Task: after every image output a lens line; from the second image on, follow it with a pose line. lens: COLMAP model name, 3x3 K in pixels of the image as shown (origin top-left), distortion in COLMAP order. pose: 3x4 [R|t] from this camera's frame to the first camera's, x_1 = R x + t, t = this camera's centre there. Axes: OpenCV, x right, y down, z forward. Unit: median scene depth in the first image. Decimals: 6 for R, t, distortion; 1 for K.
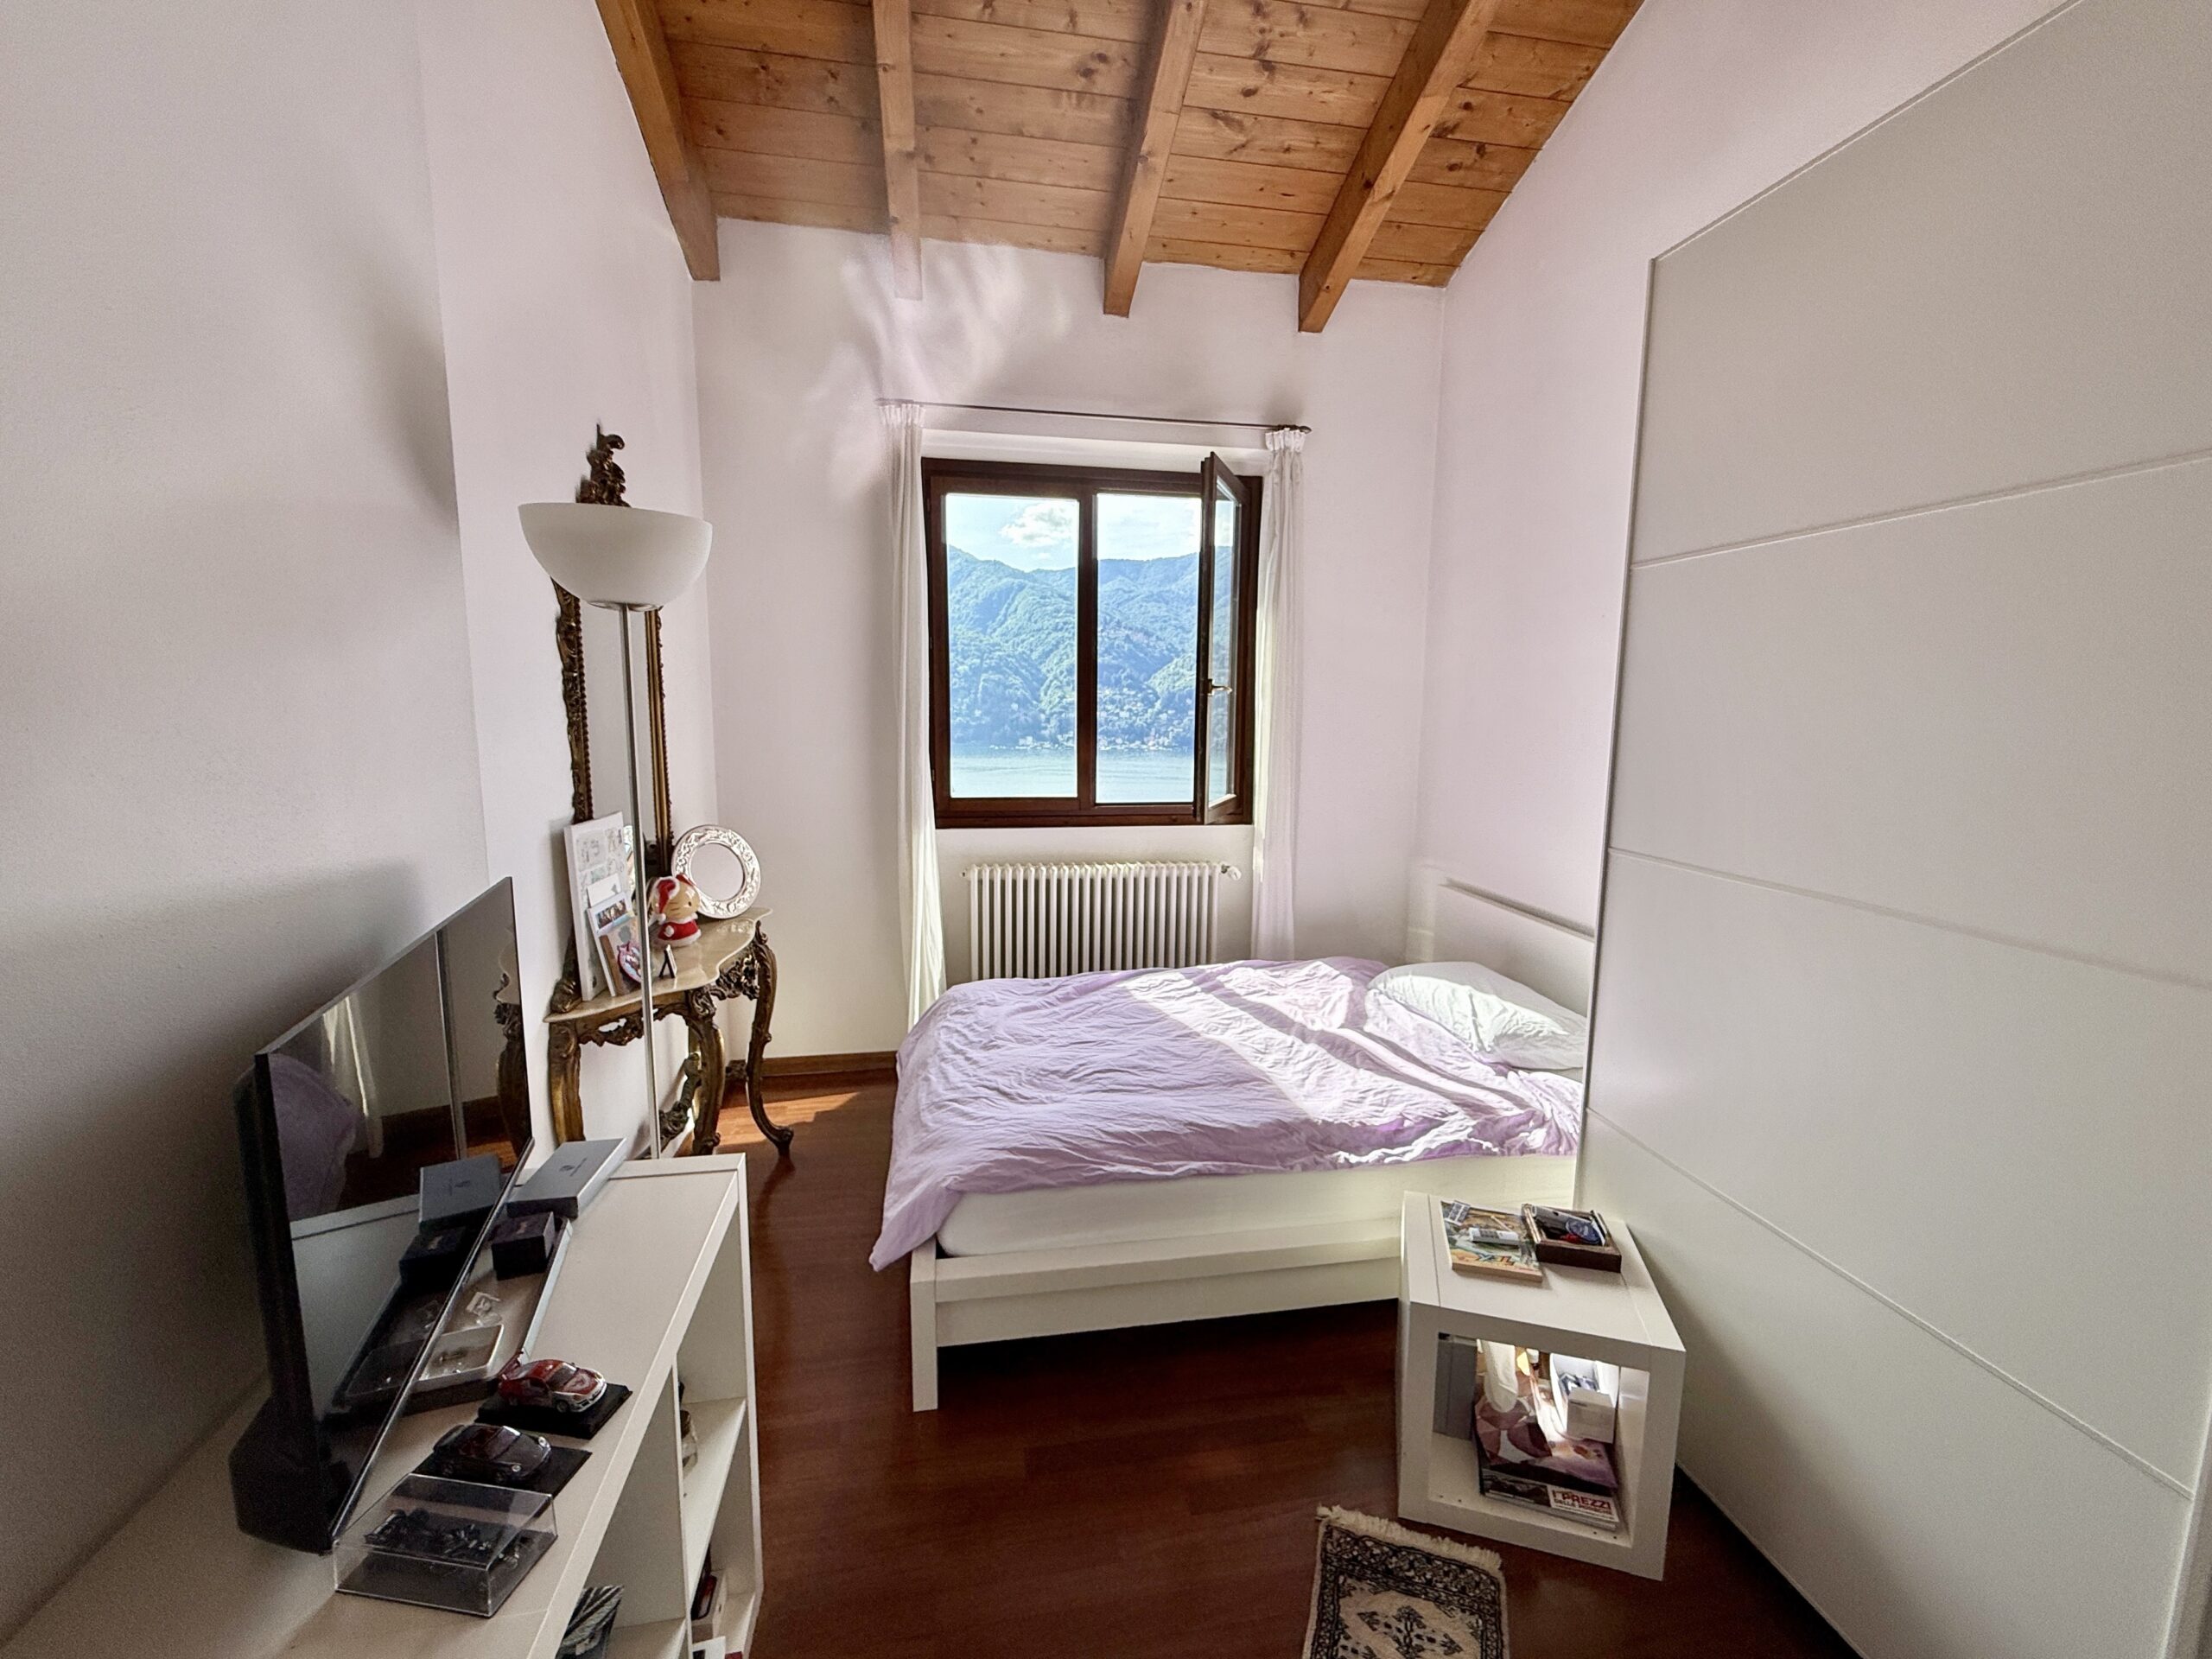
lens RADIAL K [[880.9, 0, 1097.5], [0, 880.9, 831.2], [0, 0, 1]] dist [0.001644, -0.000057]
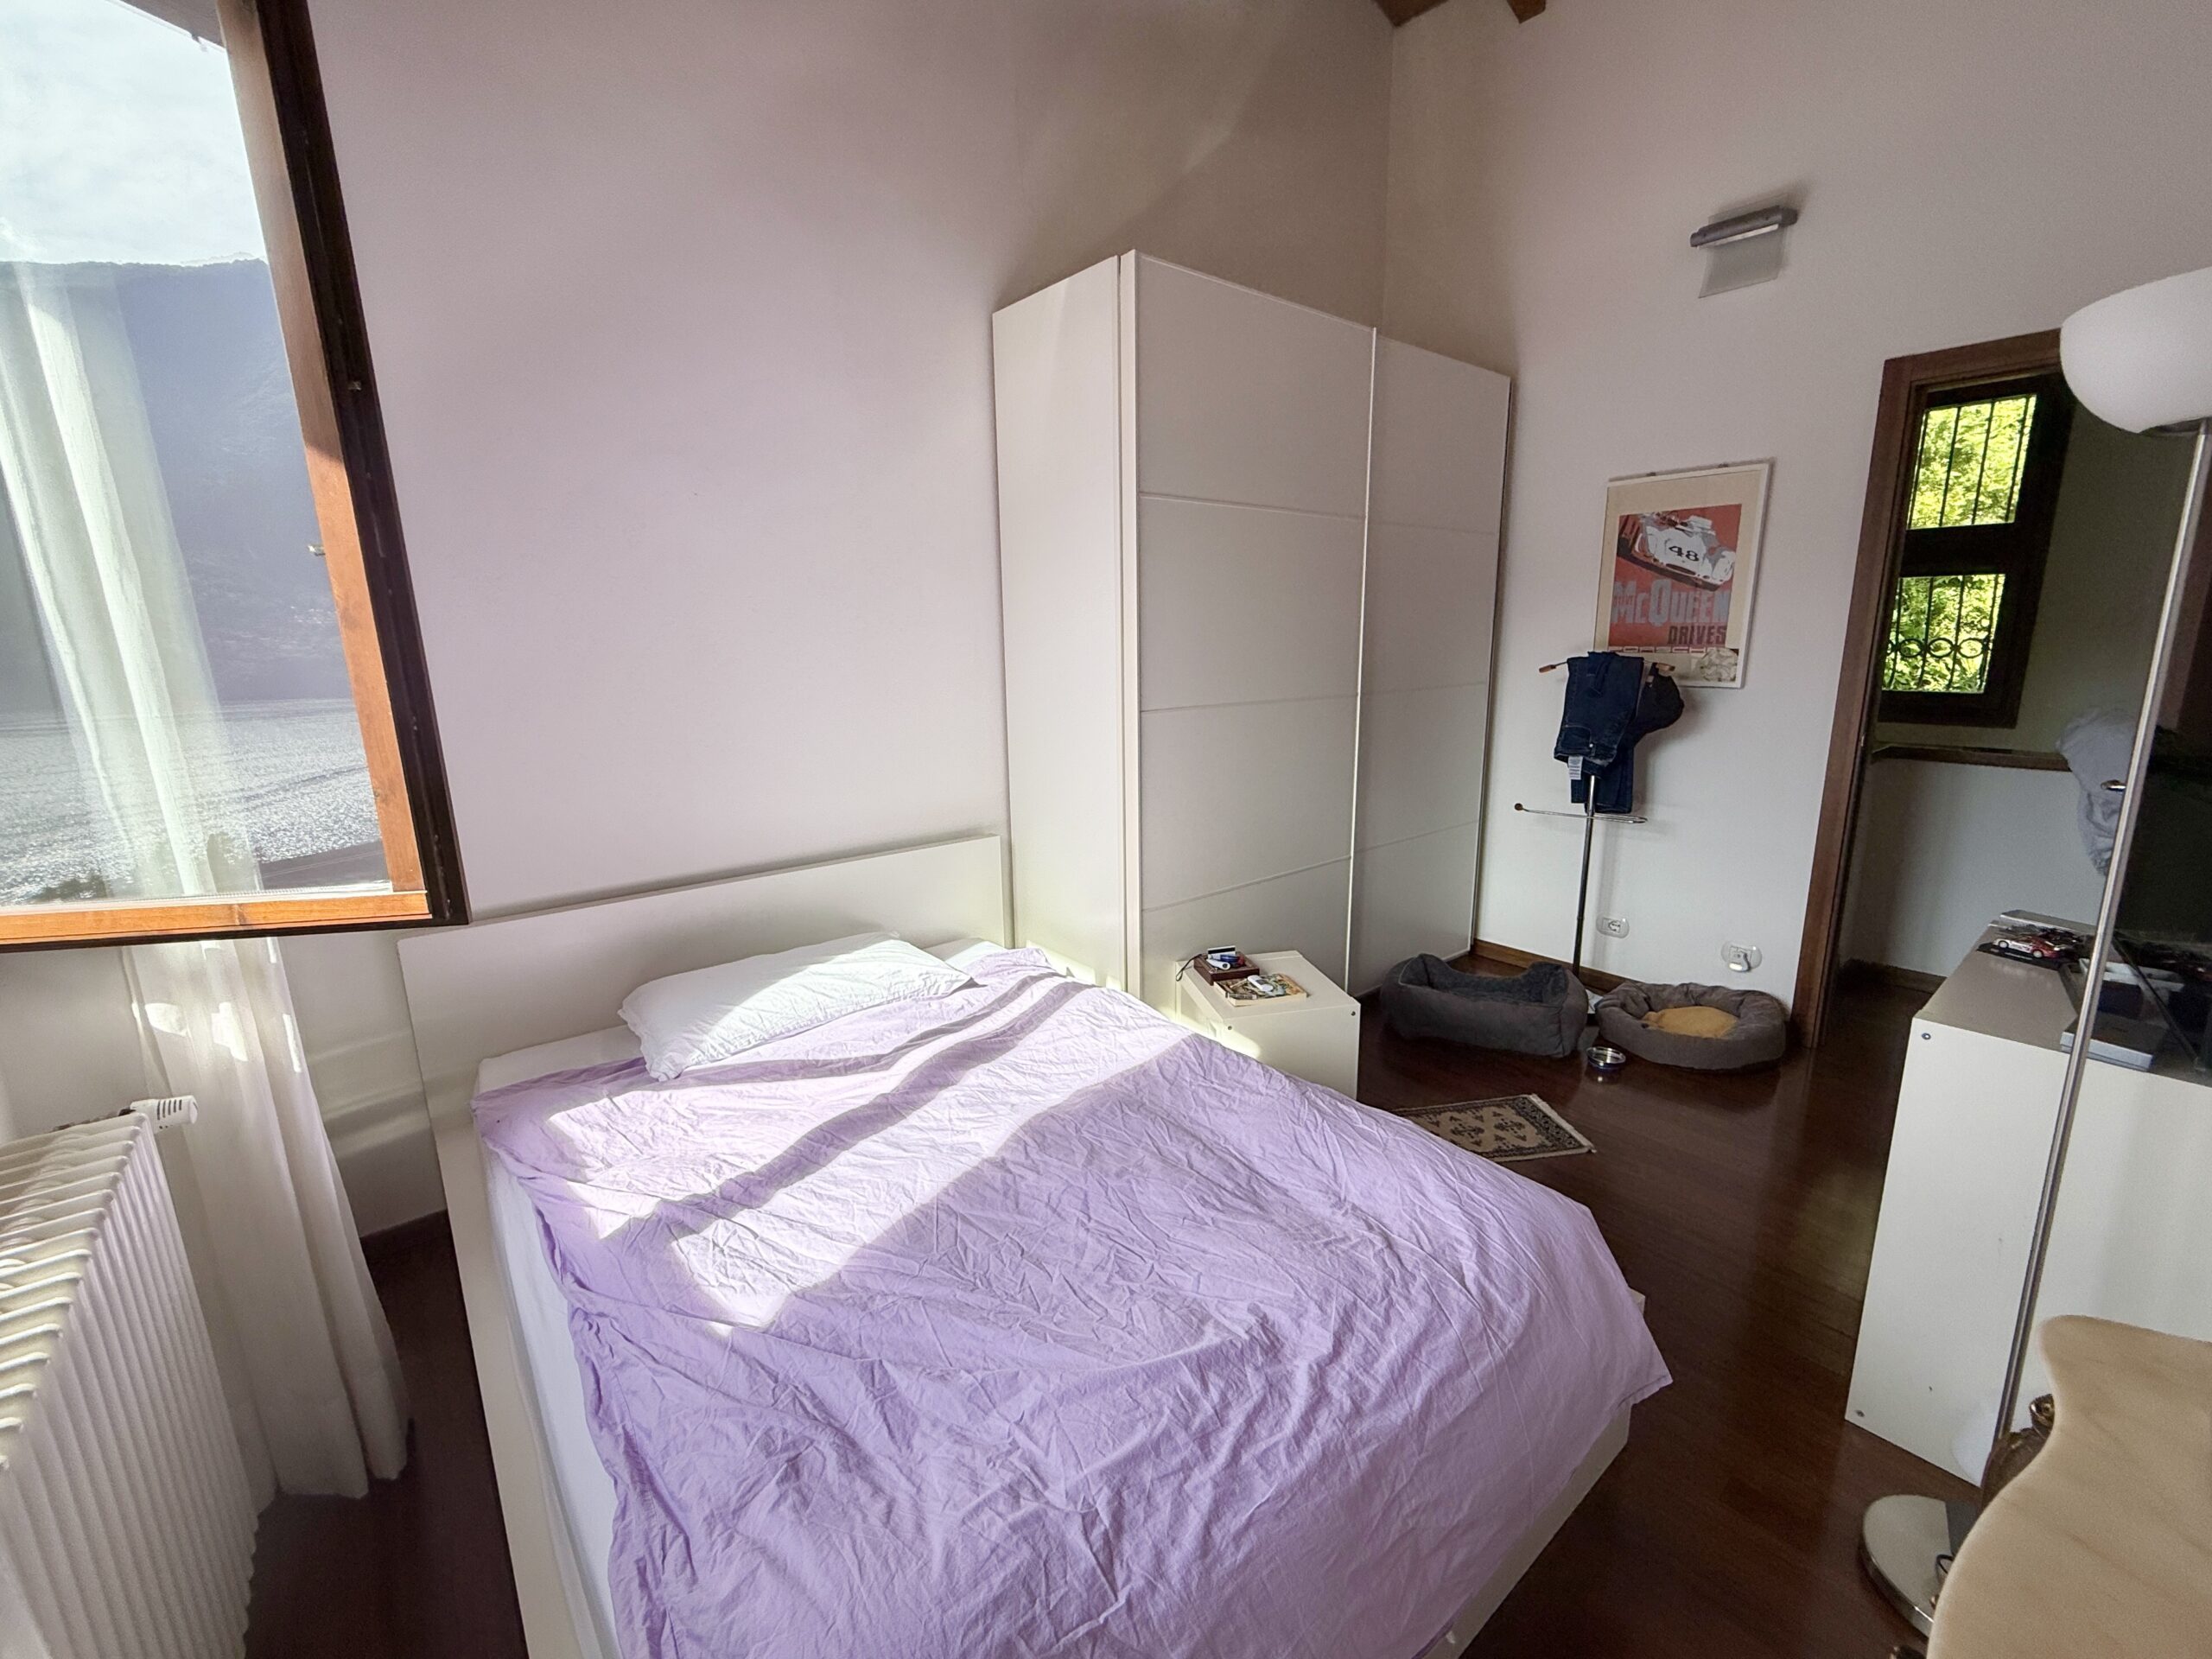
lens RADIAL K [[949.9, 0, 1106.0], [0, 949.9, 829.5], [0, 0, 1]] dist [0.000632, -0.000006]
pose [[-0.497089, -0.189333, 0.846791, -0.430778], [0.135622, 0.946956, 0.291343, -0.160163], [-0.857035, 0.259667, -0.445044, 1.165681]]
